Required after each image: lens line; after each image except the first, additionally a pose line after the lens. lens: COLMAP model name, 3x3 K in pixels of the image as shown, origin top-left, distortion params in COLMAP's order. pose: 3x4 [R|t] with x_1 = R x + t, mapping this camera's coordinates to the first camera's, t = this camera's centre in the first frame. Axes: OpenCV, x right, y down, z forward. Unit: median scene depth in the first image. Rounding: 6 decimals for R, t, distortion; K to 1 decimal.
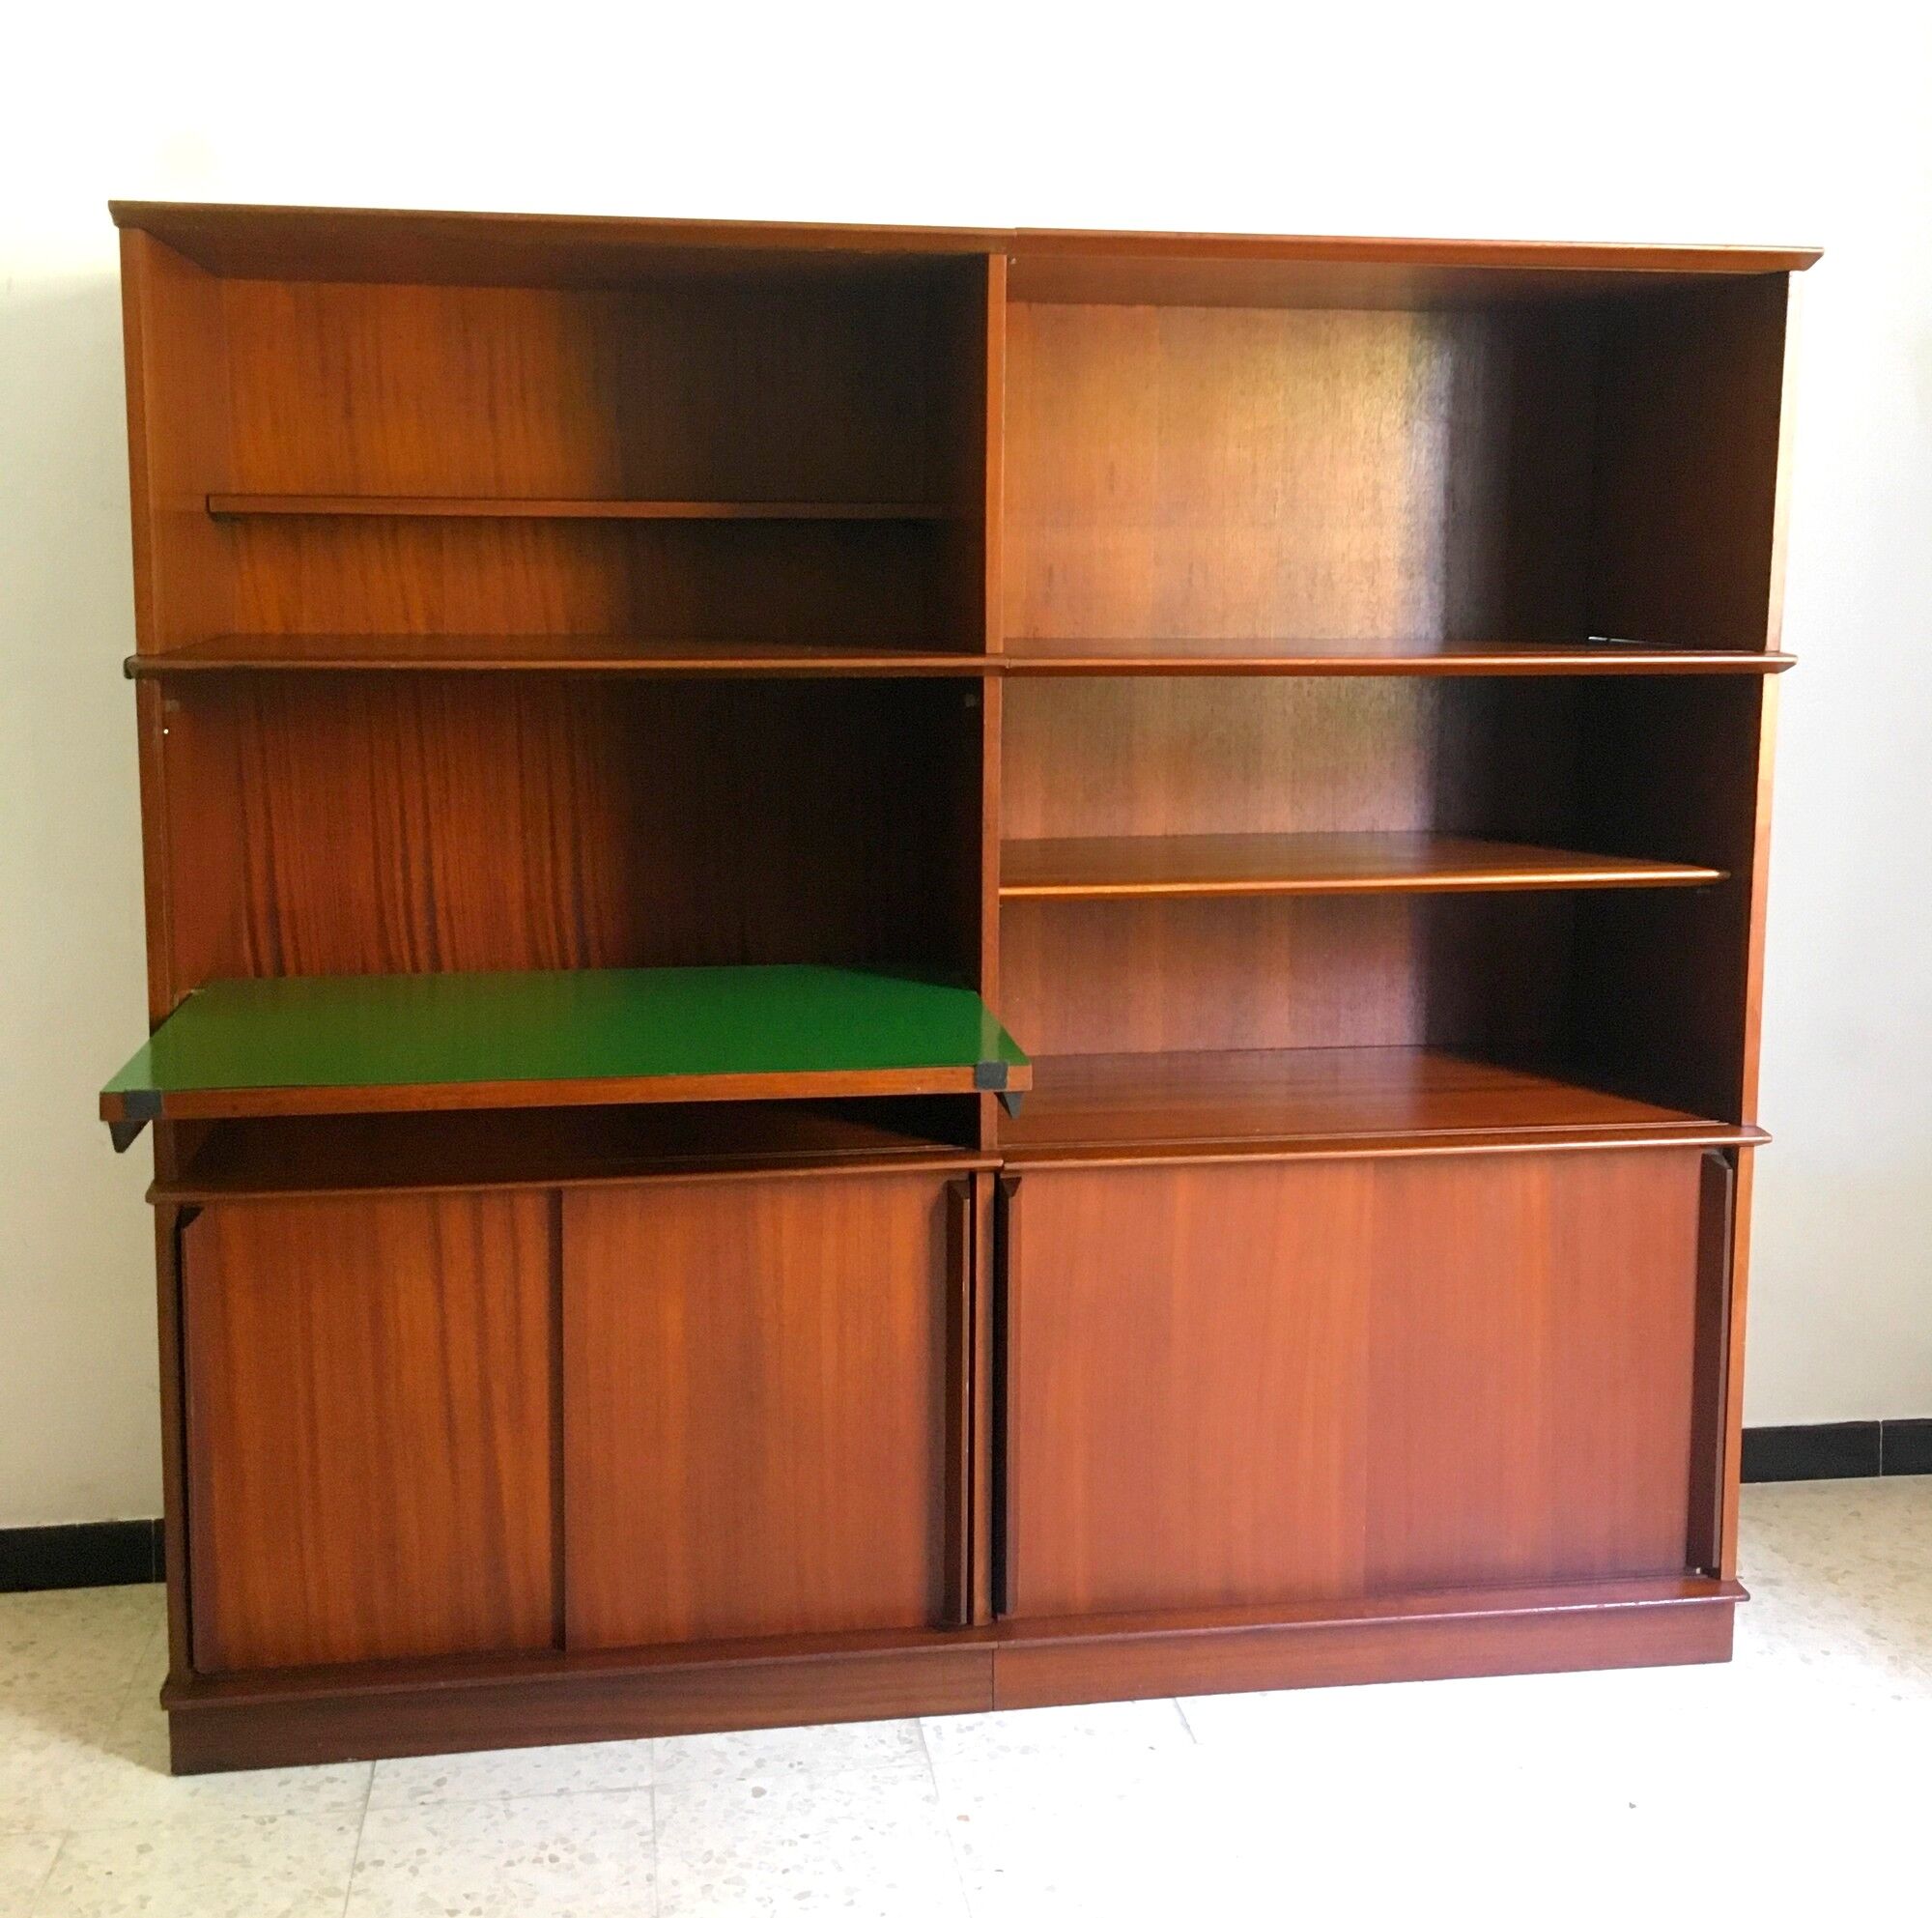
lens RADIAL K [[2224.0, 0, 969.1], [0, 2224.0, 807.5], [0, 0, 1]] dist [0.003651, -0.028203]
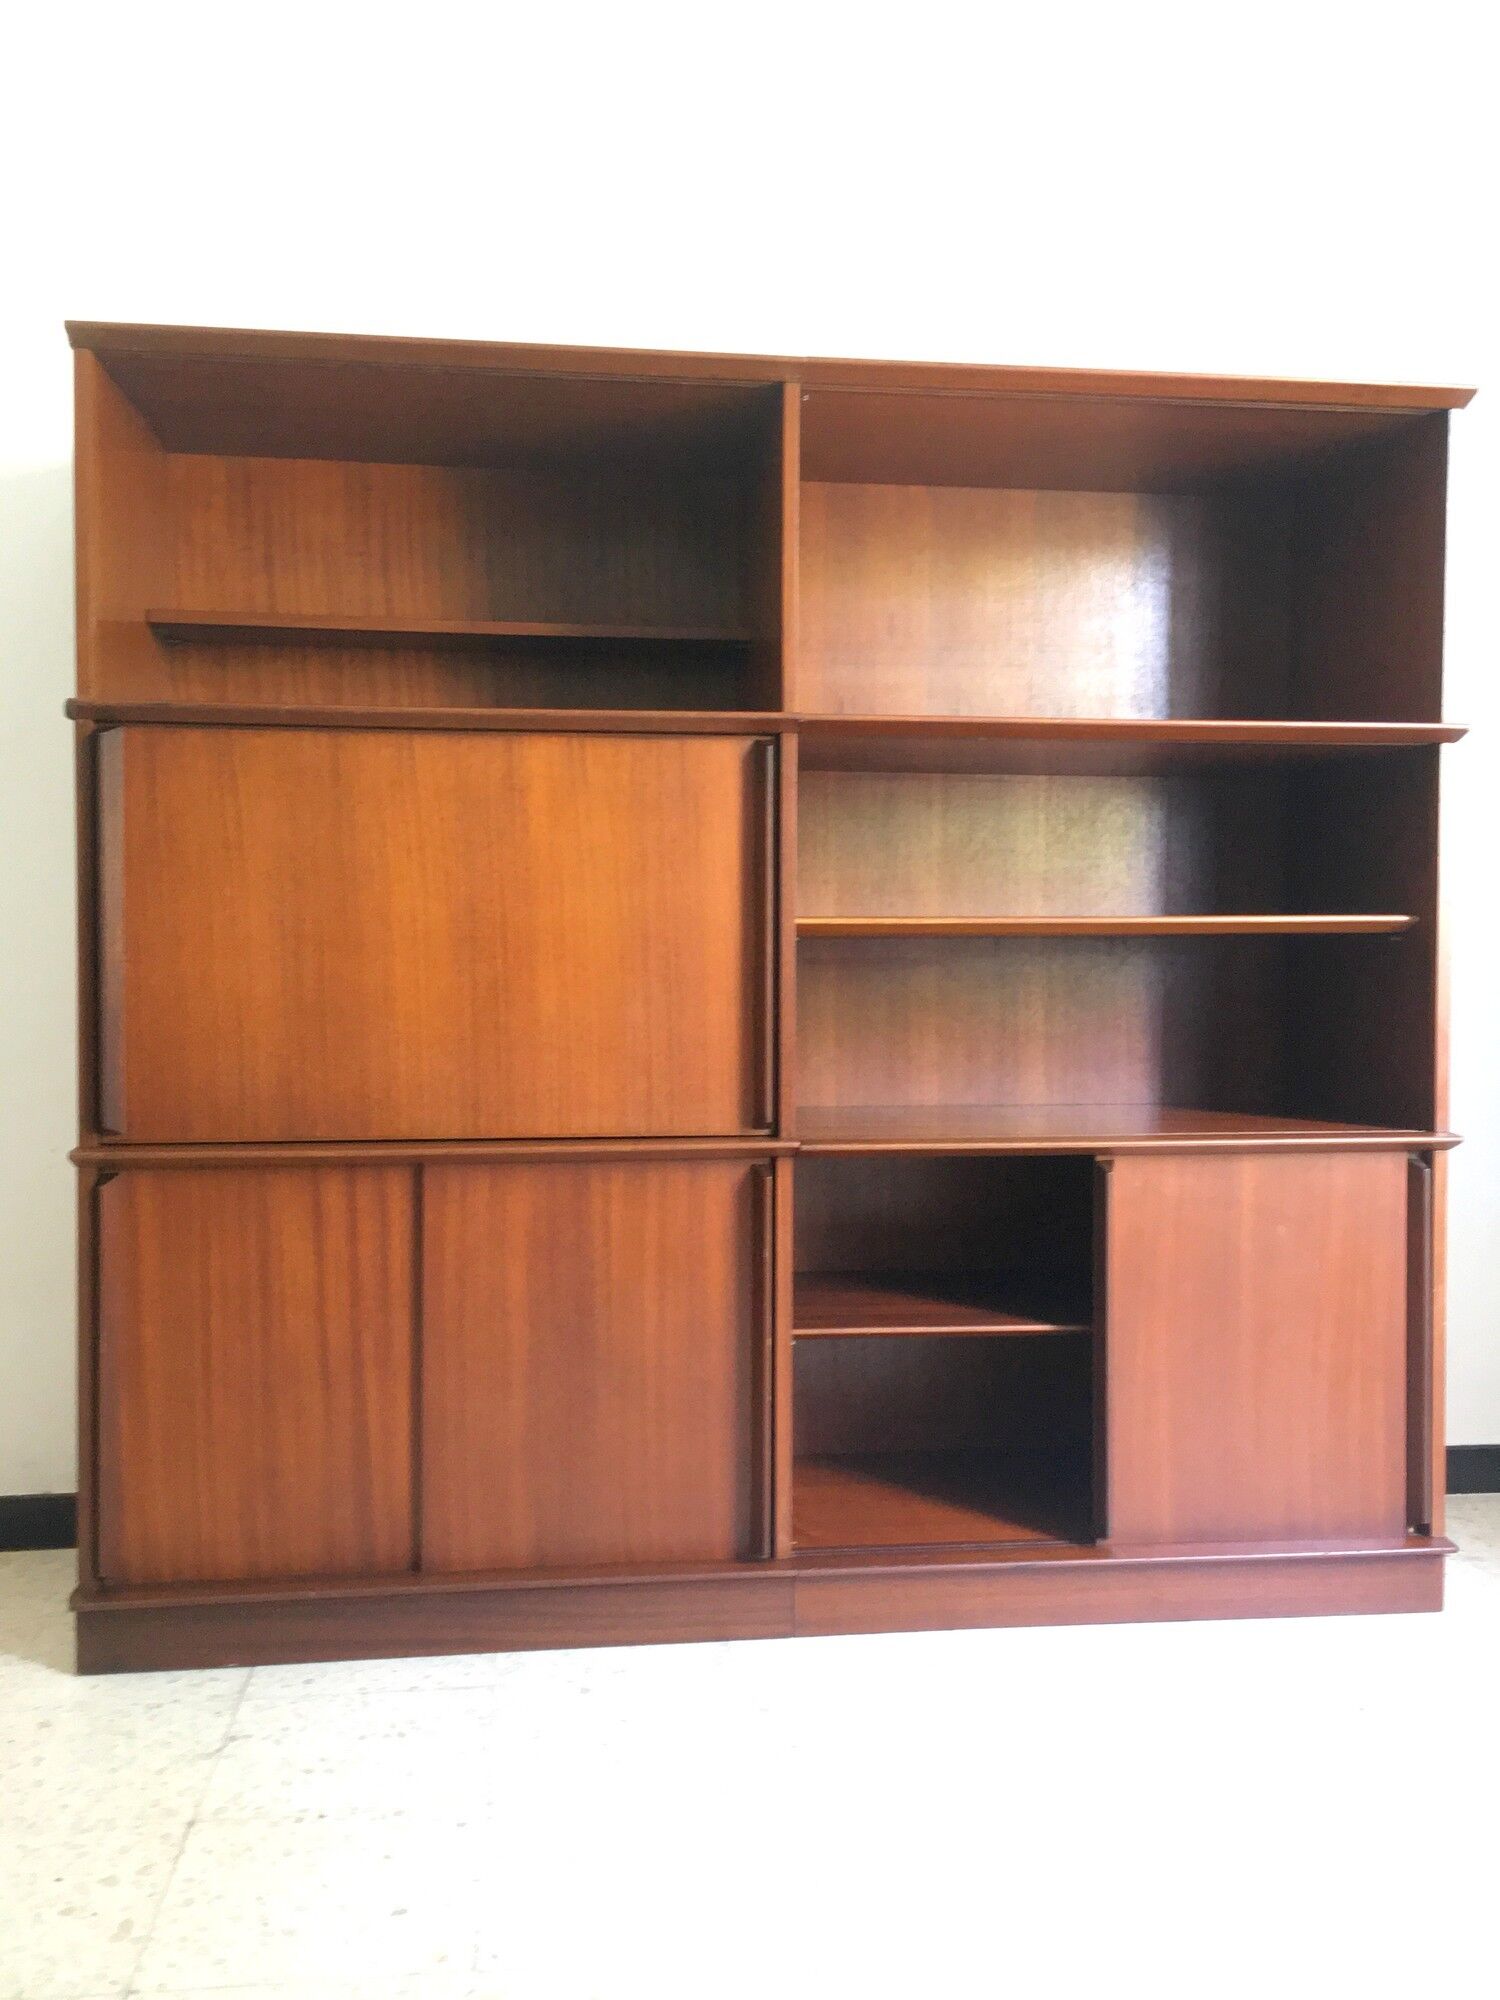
lens RADIAL K [[1728.1, 0, 750.0], [0, 1728.1, 1000.0], [0, 0, 1]] dist [0.007510, -0.022397]
pose [[0.999580, -0.002420, -0.028877, 0.015205], [-0.000242, 0.995778, -0.091798, 0.162426], [0.028977, 0.091767, 0.995359, 0.083946]]
